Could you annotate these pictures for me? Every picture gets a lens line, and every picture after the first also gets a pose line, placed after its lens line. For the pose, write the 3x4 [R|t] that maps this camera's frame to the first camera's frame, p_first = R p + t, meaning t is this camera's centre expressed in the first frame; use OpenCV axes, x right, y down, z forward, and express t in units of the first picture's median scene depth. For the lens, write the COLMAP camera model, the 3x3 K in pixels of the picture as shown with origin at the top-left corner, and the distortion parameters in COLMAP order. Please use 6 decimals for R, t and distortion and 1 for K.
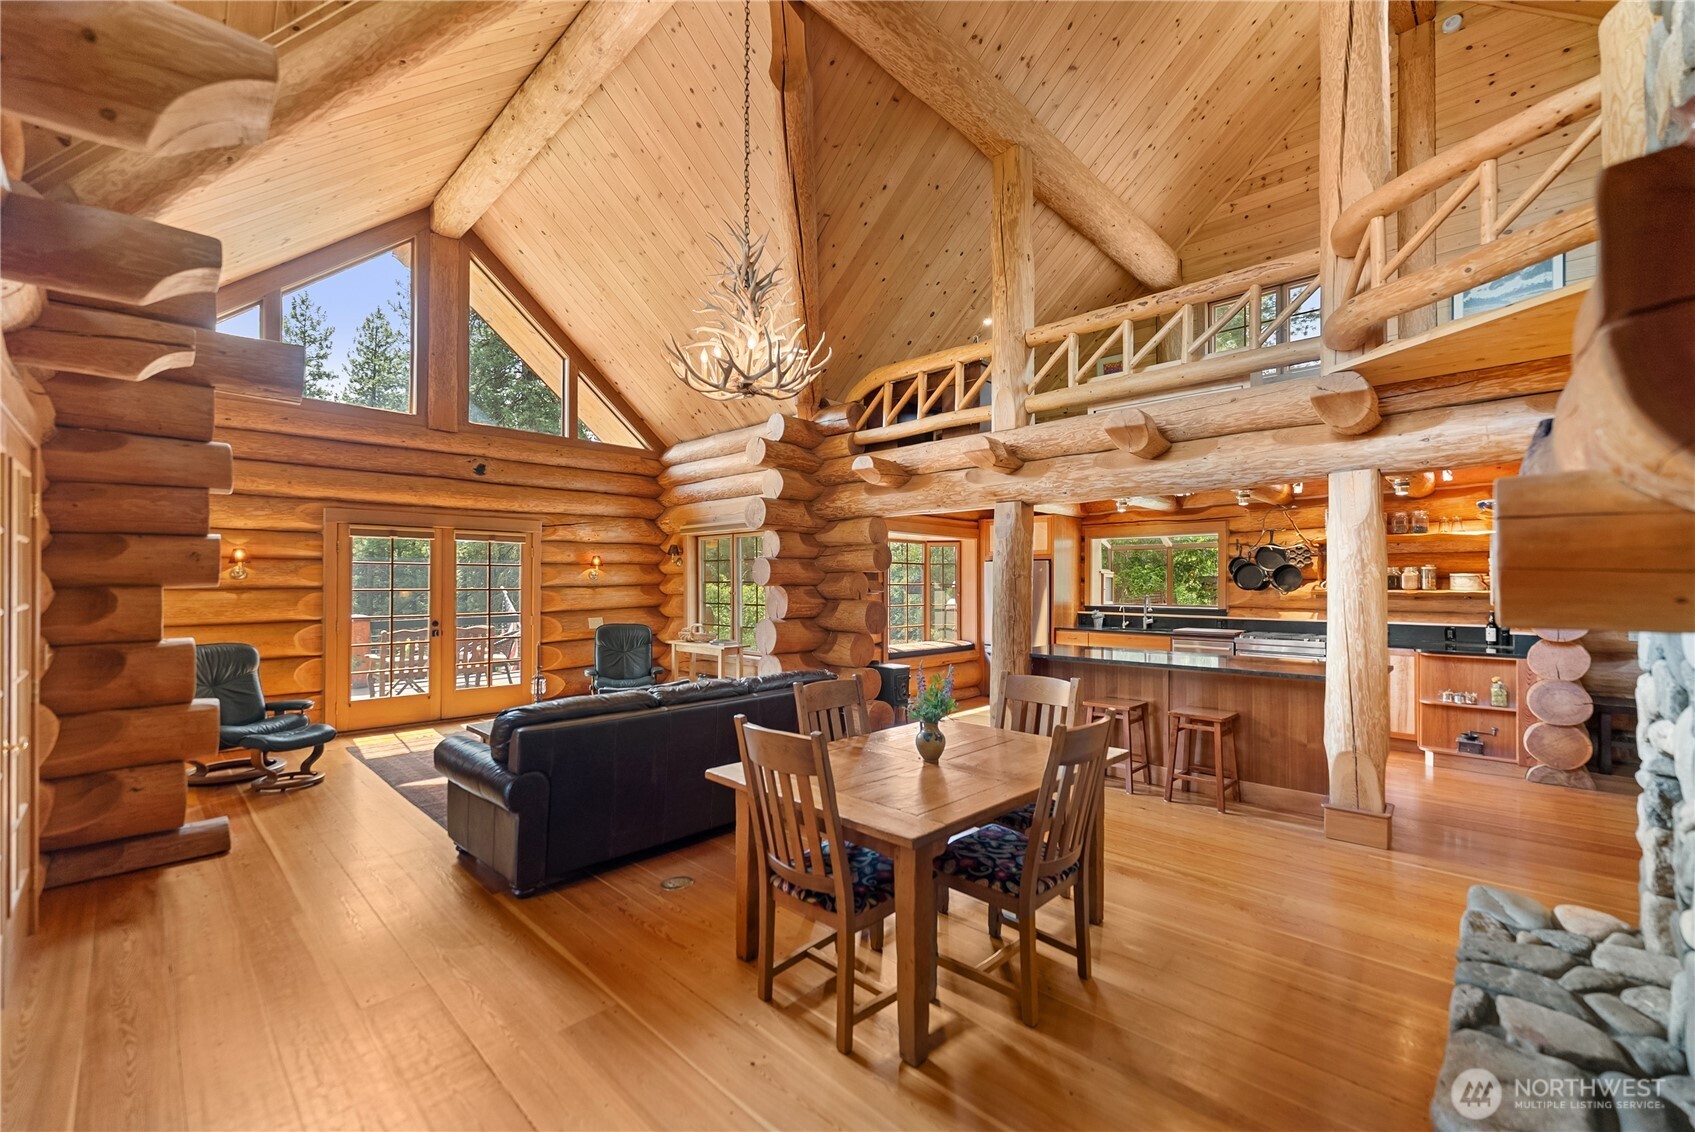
lens RADIAL K [[696.4, 0, 842.8], [0, 696.4, 577.4], [0, 0, 1]] dist [-0.000335, -0.000464]
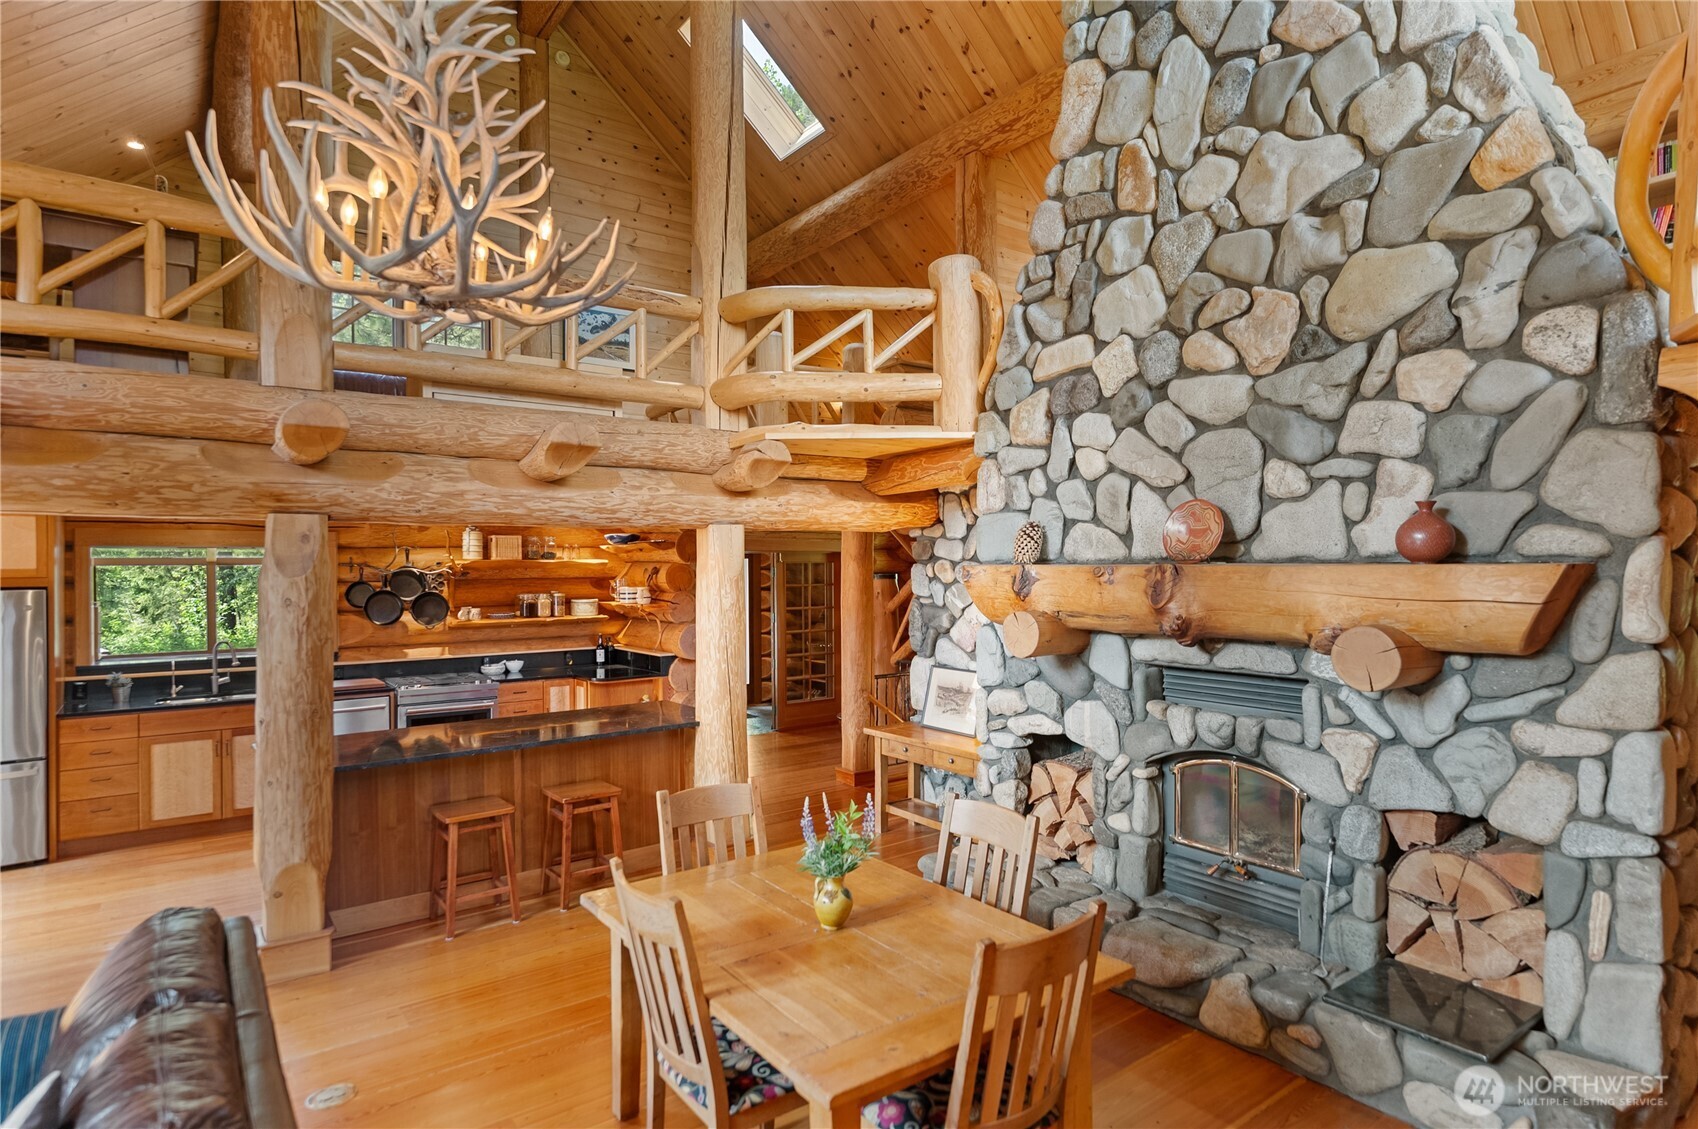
lens RADIAL K [[908.6, 0, 849.0], [0, 908.6, 564.5], [0, 0, 1]] dist [0.006182, 0.000732]
pose [[0.164104, -0.001164, 0.986442, -0.483488], [-0.001254, 0.999998, 0.001388, -0.075377], [-0.986442, -0.001465, 0.164102, 0.475336]]
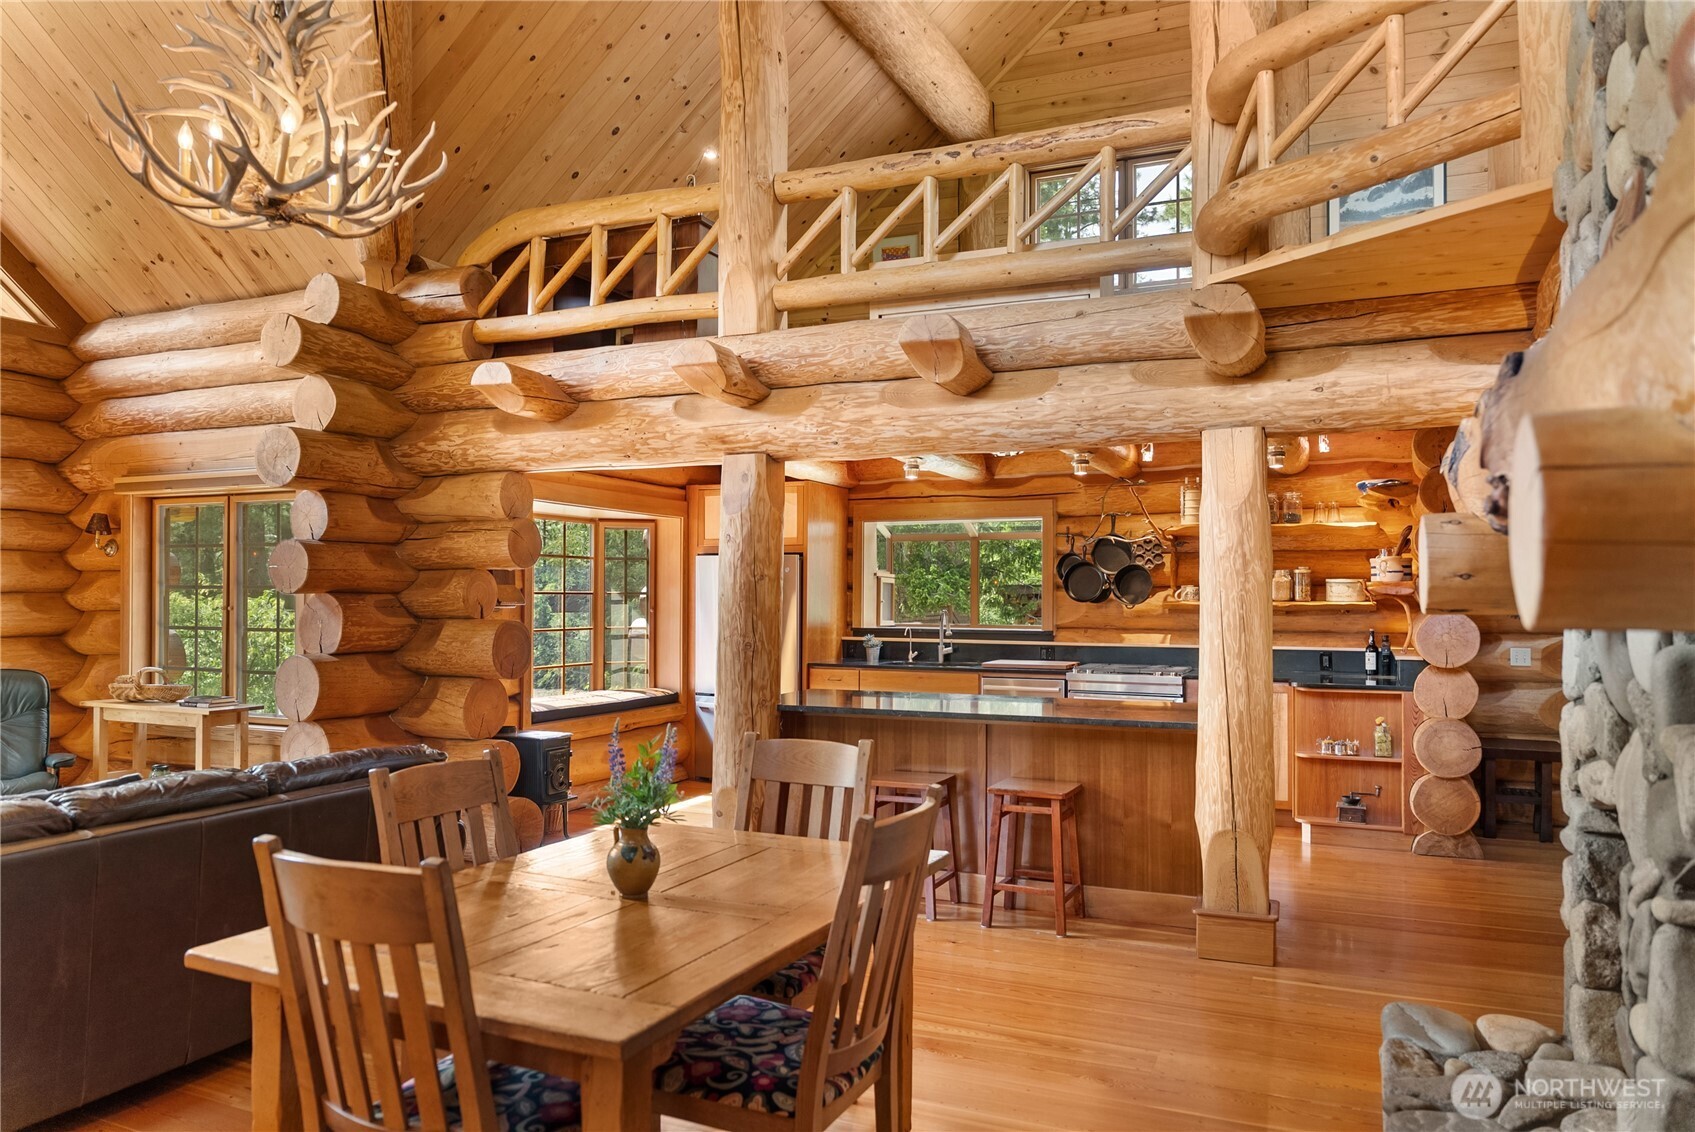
lens RADIAL K [[1154.0, 0, 847.7], [0, 1154.0, 573.6], [0, 0, 1]] dist [-0.010334, -0.006933]
pose [[0.941185, 0.008832, 0.337776, -0.016293], [-0.005190, 0.999918, -0.011683, 0.007041], [-0.337852, 0.009243, 0.941154, 0.034034]]
